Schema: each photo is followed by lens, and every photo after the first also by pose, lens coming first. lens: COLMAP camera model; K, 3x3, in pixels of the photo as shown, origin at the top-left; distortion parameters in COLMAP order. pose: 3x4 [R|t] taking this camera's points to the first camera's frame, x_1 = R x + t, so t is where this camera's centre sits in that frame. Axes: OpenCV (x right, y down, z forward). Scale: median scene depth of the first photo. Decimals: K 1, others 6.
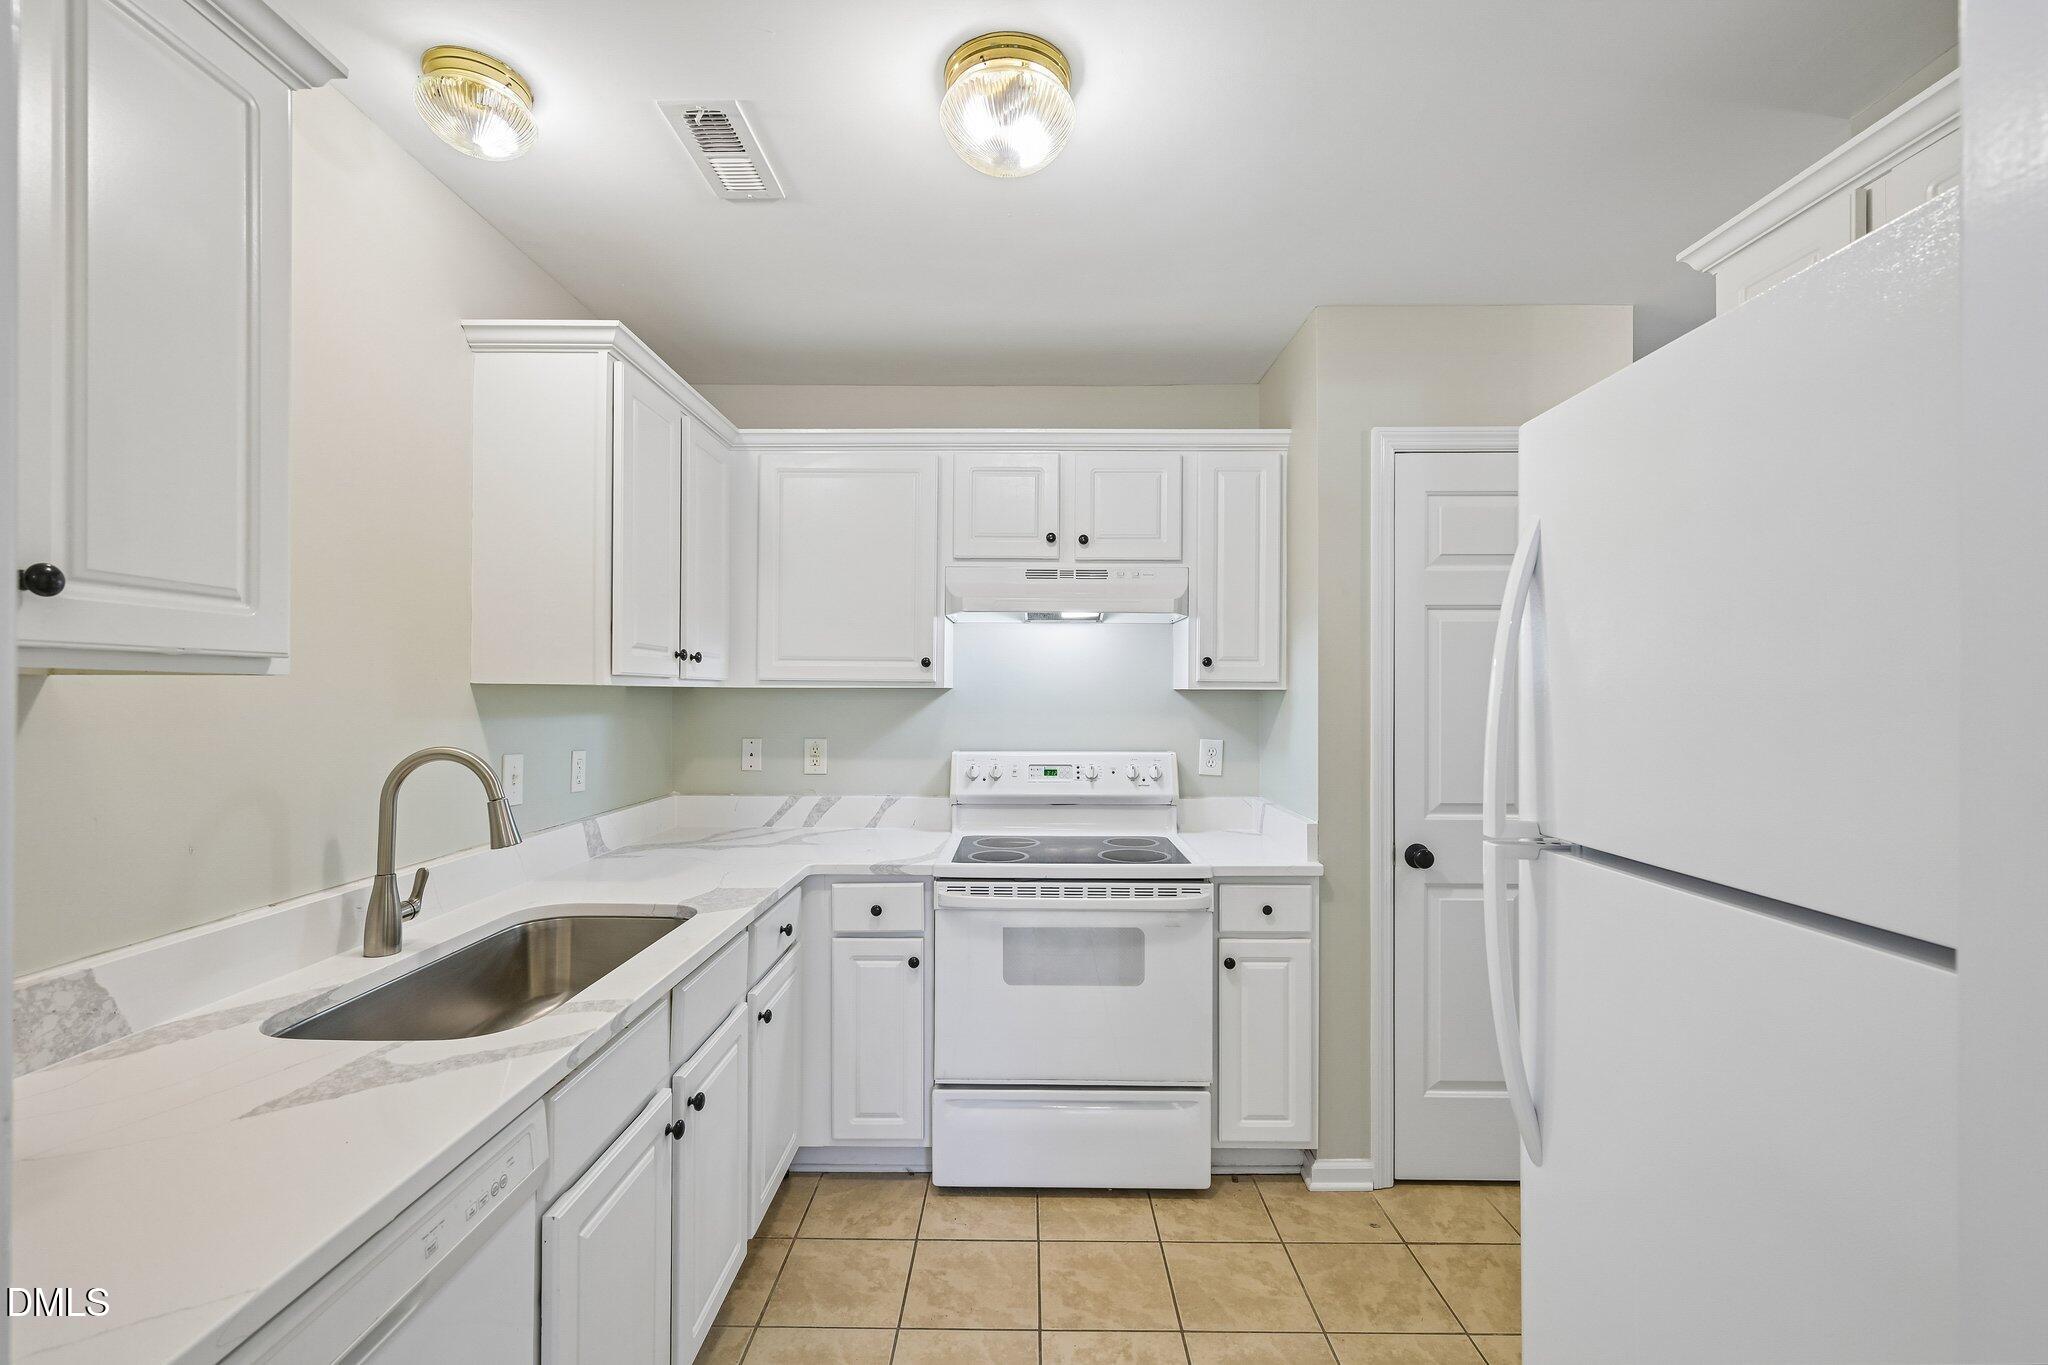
lens RADIAL K [[875.0, 0, 1025.8], [0, 875.0, 687.3], [0, 0, 1]] dist [-0.000451, 0.000241]
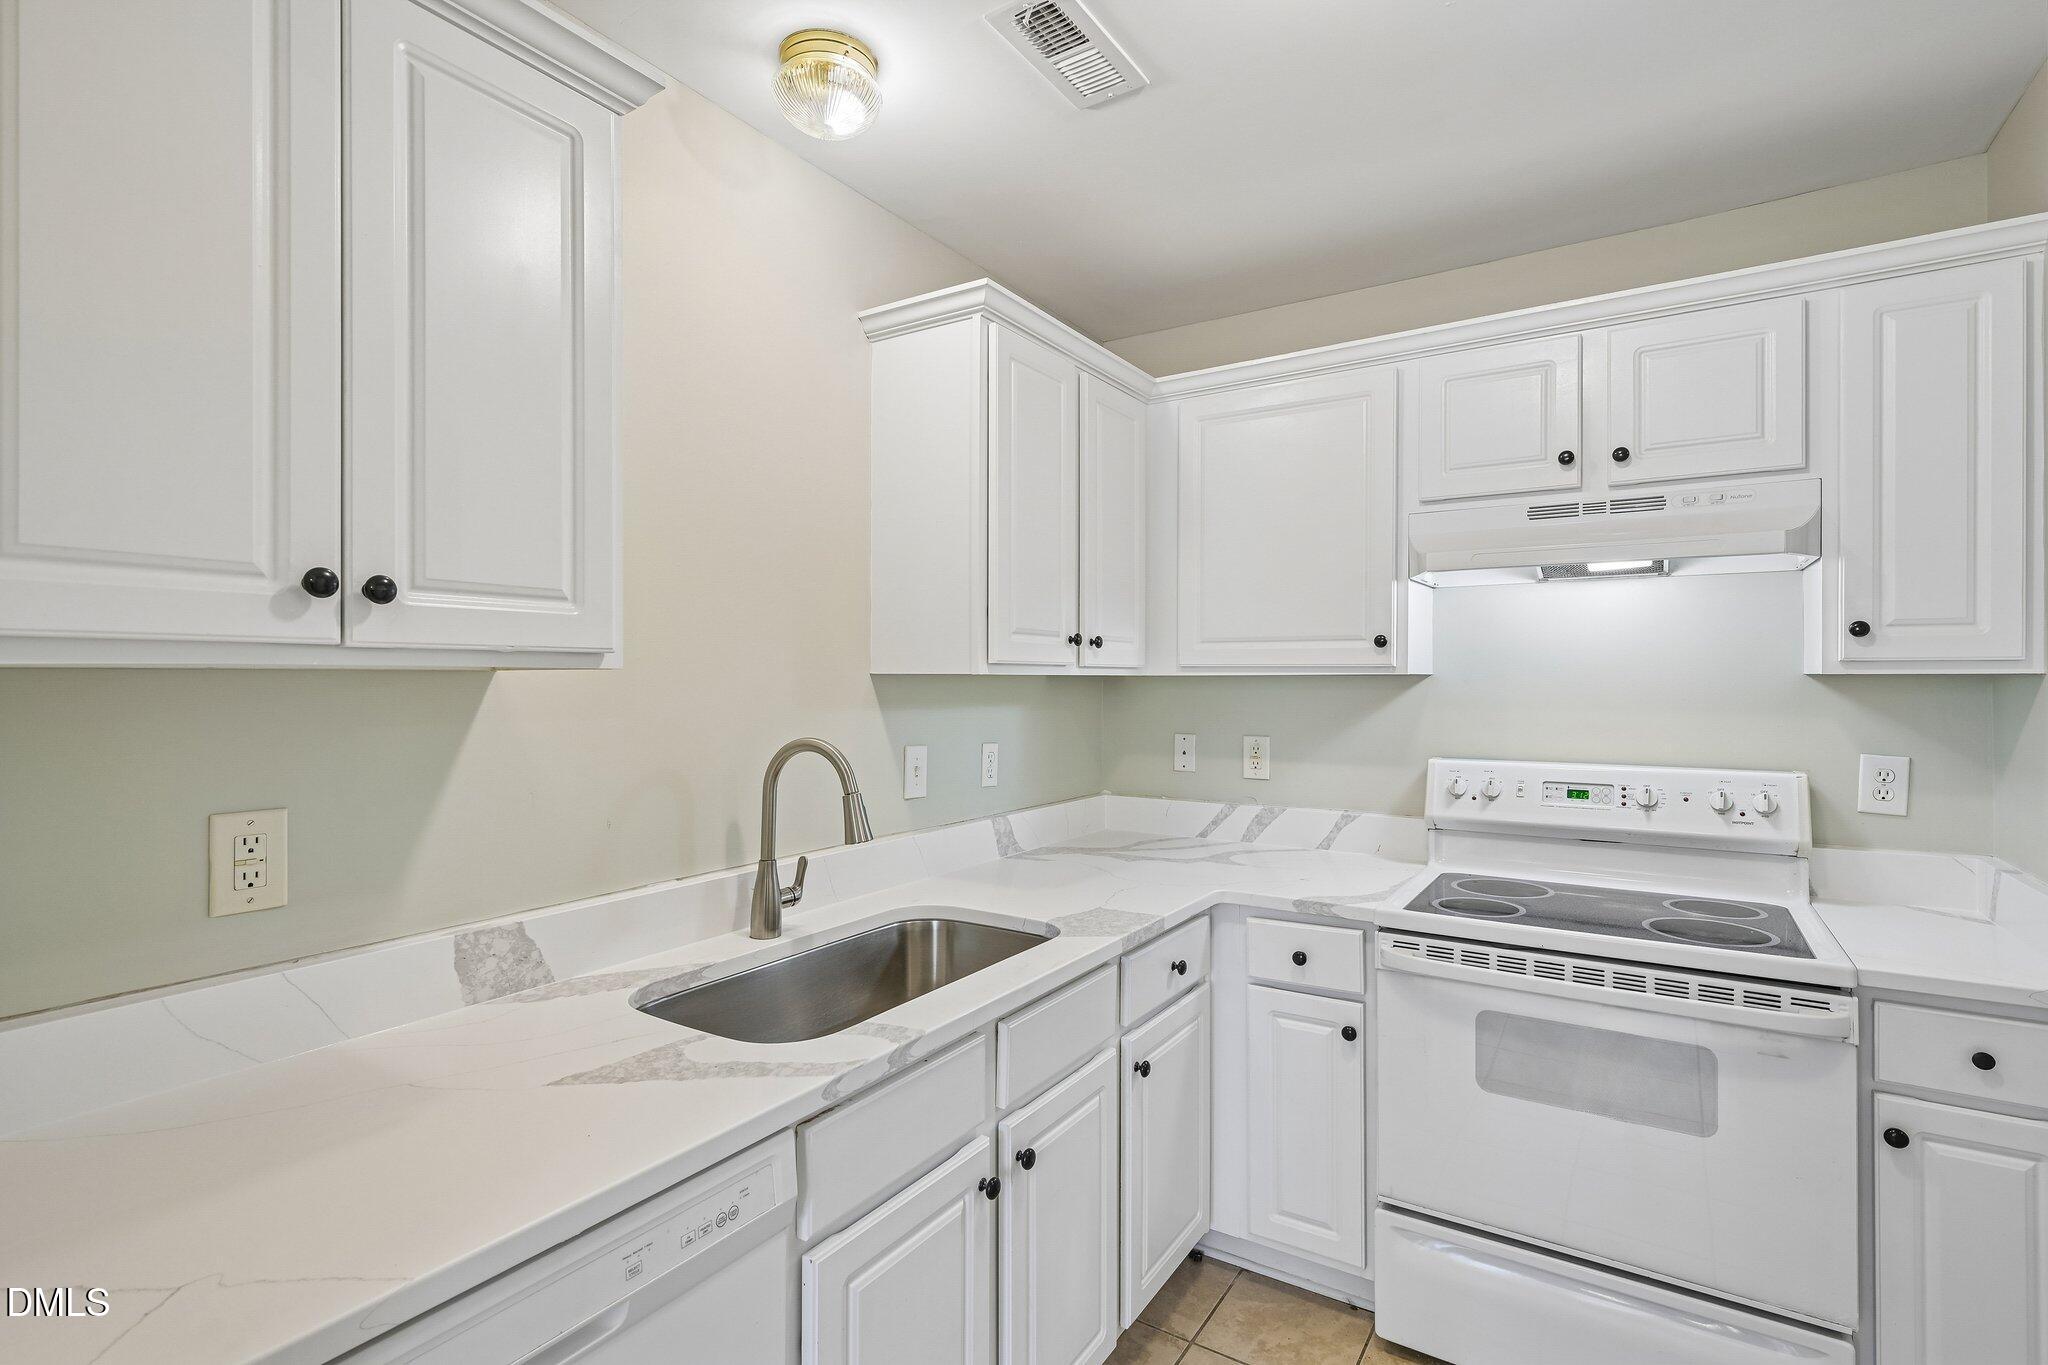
lens RADIAL K [[978.2, 0, 1021.7], [0, 978.2, 674.1], [0, 0, 1]] dist [0.000681, 0.000090]
pose [[0.841182, -0.006747, -0.540711, 0.095068], [0.007282, 0.999973, -0.001149, -0.001190], [0.540704, -0.002971, 0.841208, 0.124457]]
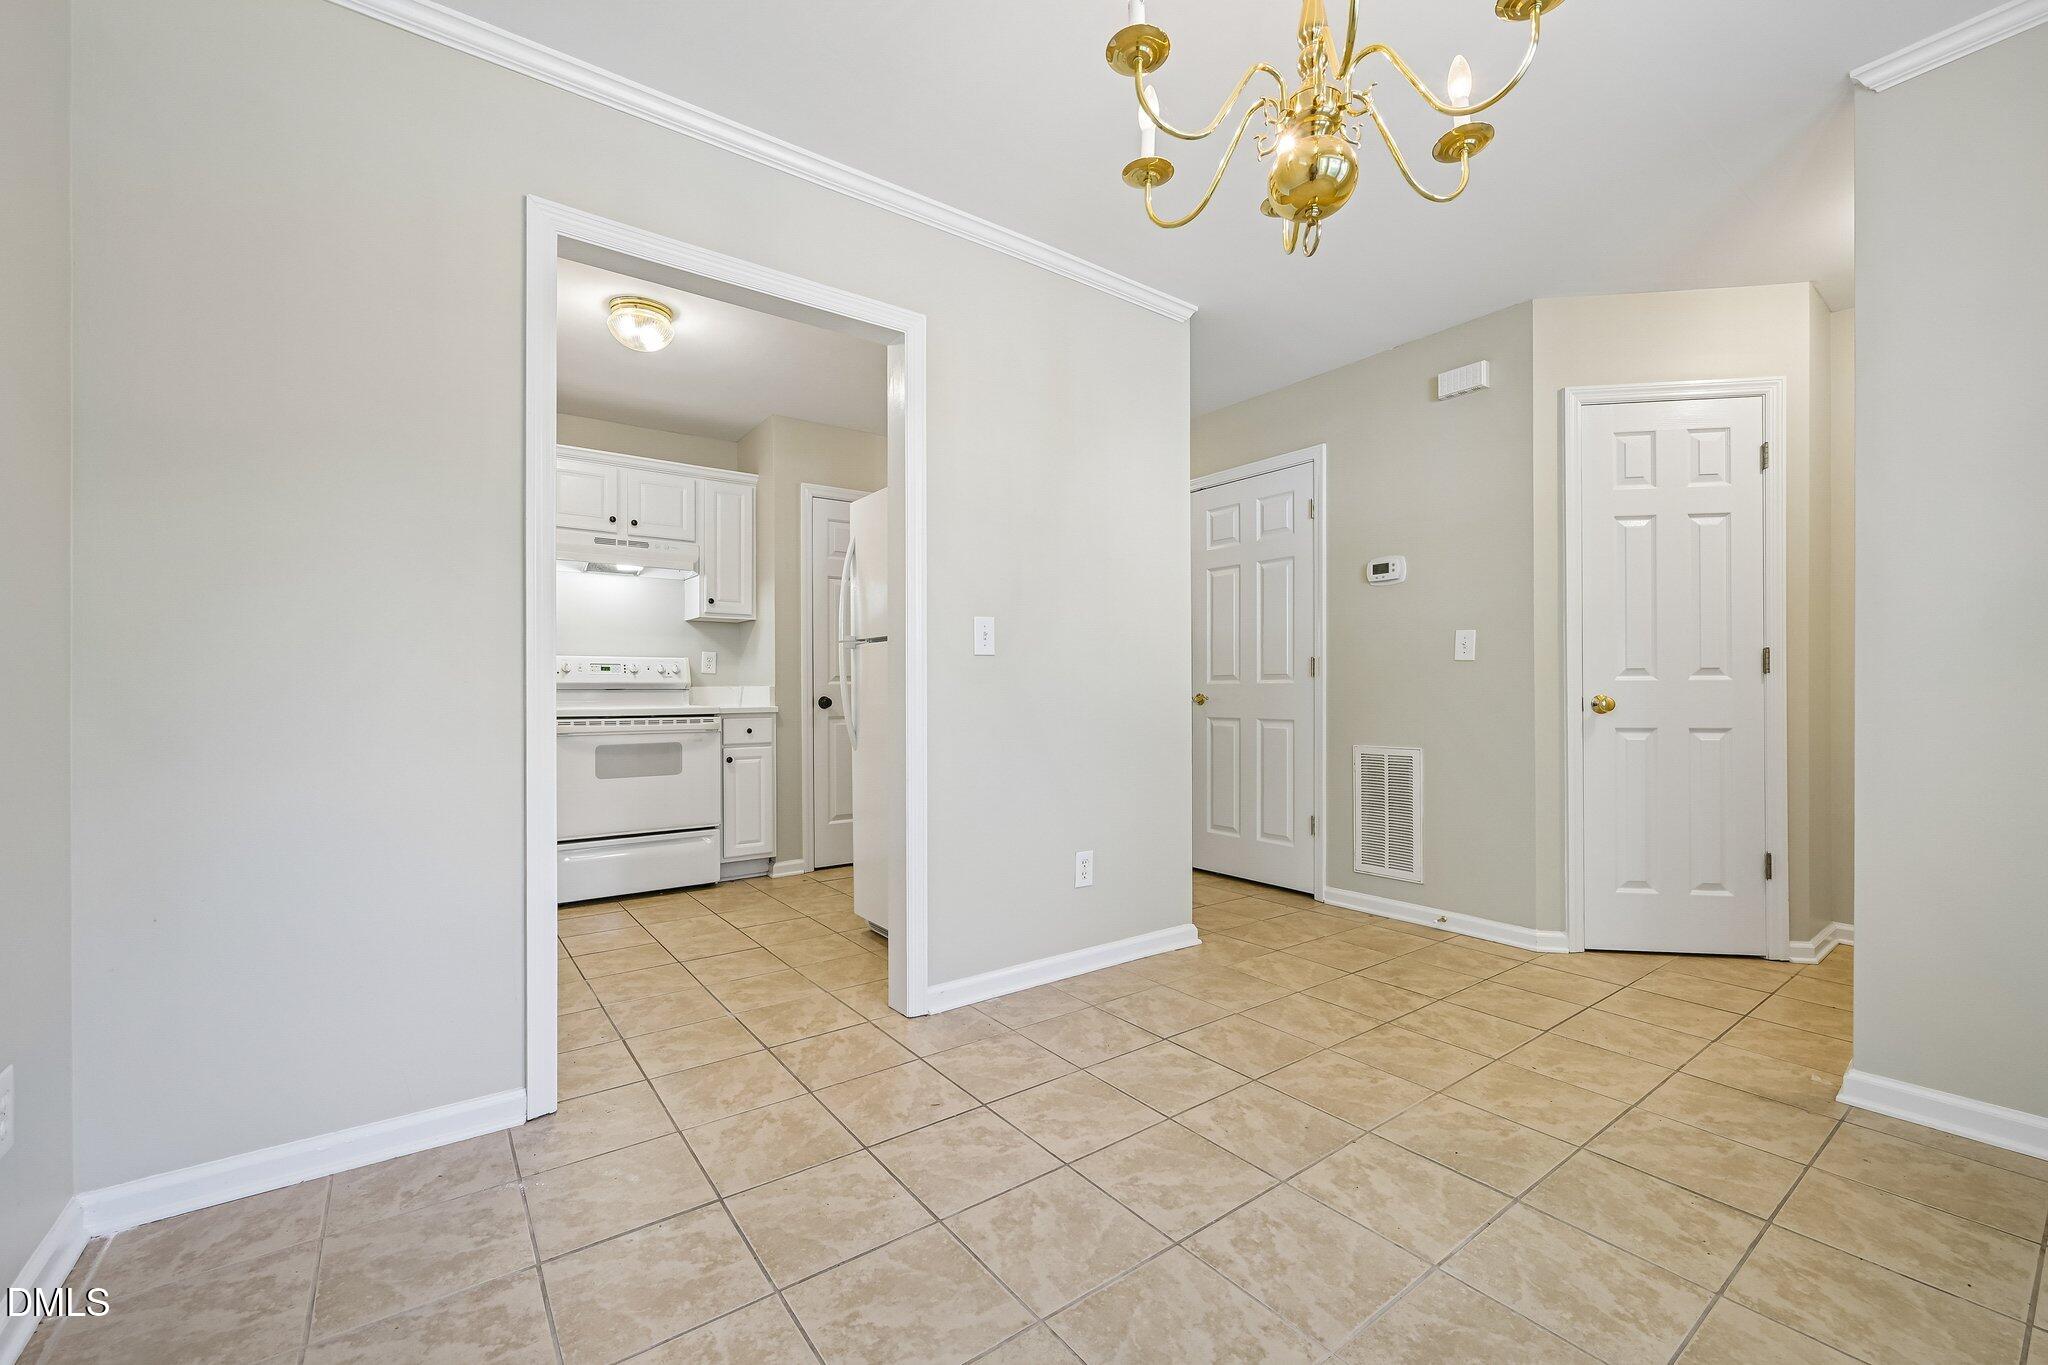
lens RADIAL K [[834.2, 0, 1021.1], [0, 834.2, 701.4], [0, 0, 1]] dist [-0.004207, 0.000495]
pose [[0.804702, -0.011139, 0.593574, -0.319166], [0.000303, 0.999832, 0.018352, 0.157554], [-0.593679, -0.014588, 0.804570, -0.794046]]
